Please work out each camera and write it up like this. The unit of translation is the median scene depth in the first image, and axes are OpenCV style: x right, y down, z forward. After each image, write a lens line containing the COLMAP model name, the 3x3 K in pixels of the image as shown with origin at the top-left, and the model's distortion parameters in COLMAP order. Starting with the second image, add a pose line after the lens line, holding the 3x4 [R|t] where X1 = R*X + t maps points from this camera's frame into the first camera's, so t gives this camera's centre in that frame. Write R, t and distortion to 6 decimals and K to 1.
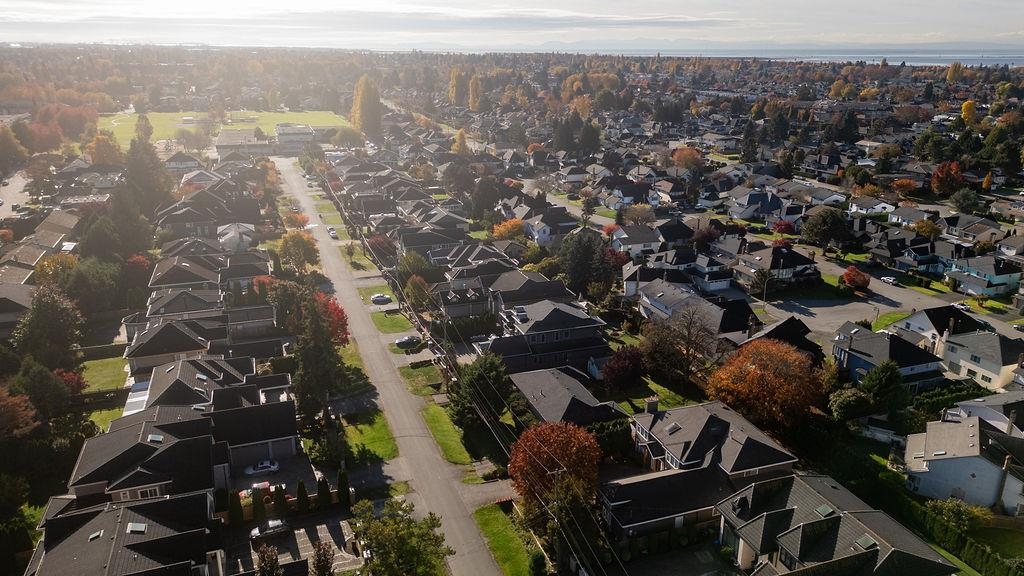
lens RADIAL K [[710.3, 0, 514.6], [0, 710.3, 289.8], [0, 0, 1]] dist [0.089305, -0.088583]
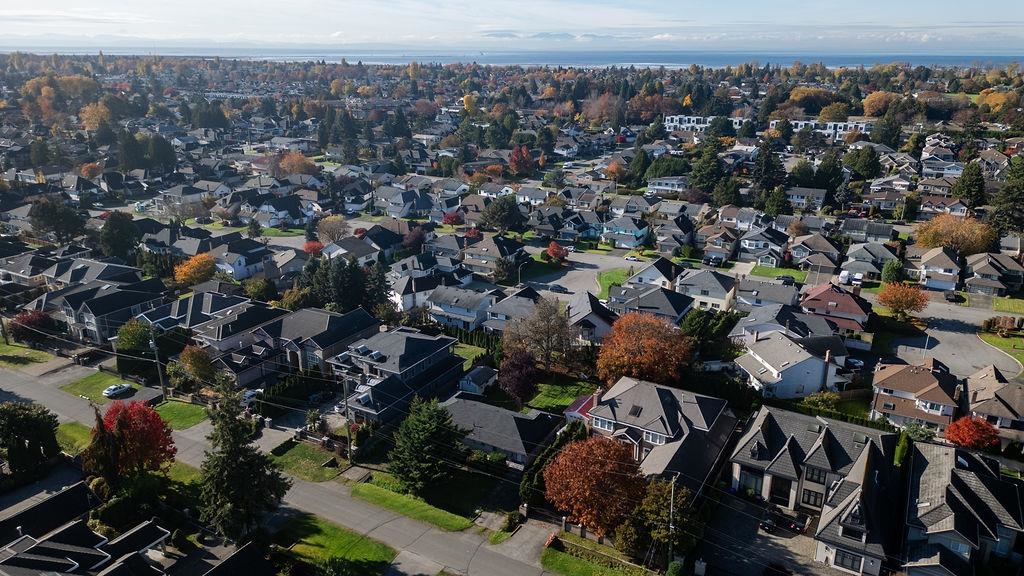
lens RADIAL K [[710.3, 0, 514.6], [0, 710.3, 289.8], [0, 0, 1]] dist [0.089305, -0.088583]
pose [[0.759448, -0.210811, 0.615465, -0.297135], [0.209876, 0.974852, 0.074935, -0.055857], [-0.615785, 0.072263, 0.784594, 0.145138]]
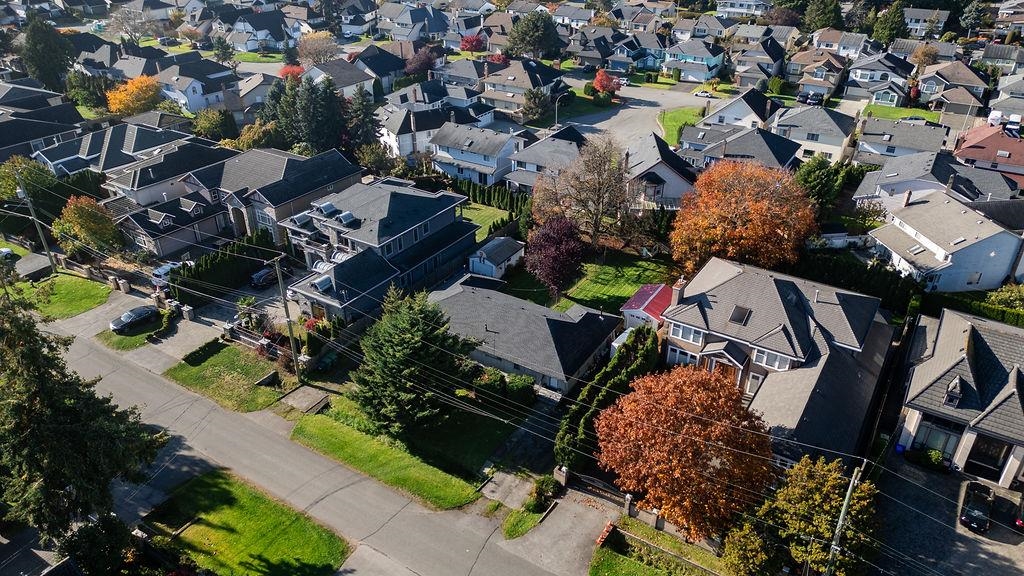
lens RADIAL K [[710.3, 0, 514.6], [0, 710.3, 289.8], [0, 0, 1]] dist [0.089305, -0.088583]
pose [[0.788087, -0.309787, 0.531931, -0.166626], [0.197889, 0.945767, 0.257613, -0.025324], [-0.582888, -0.097759, 0.806650, 0.322615]]
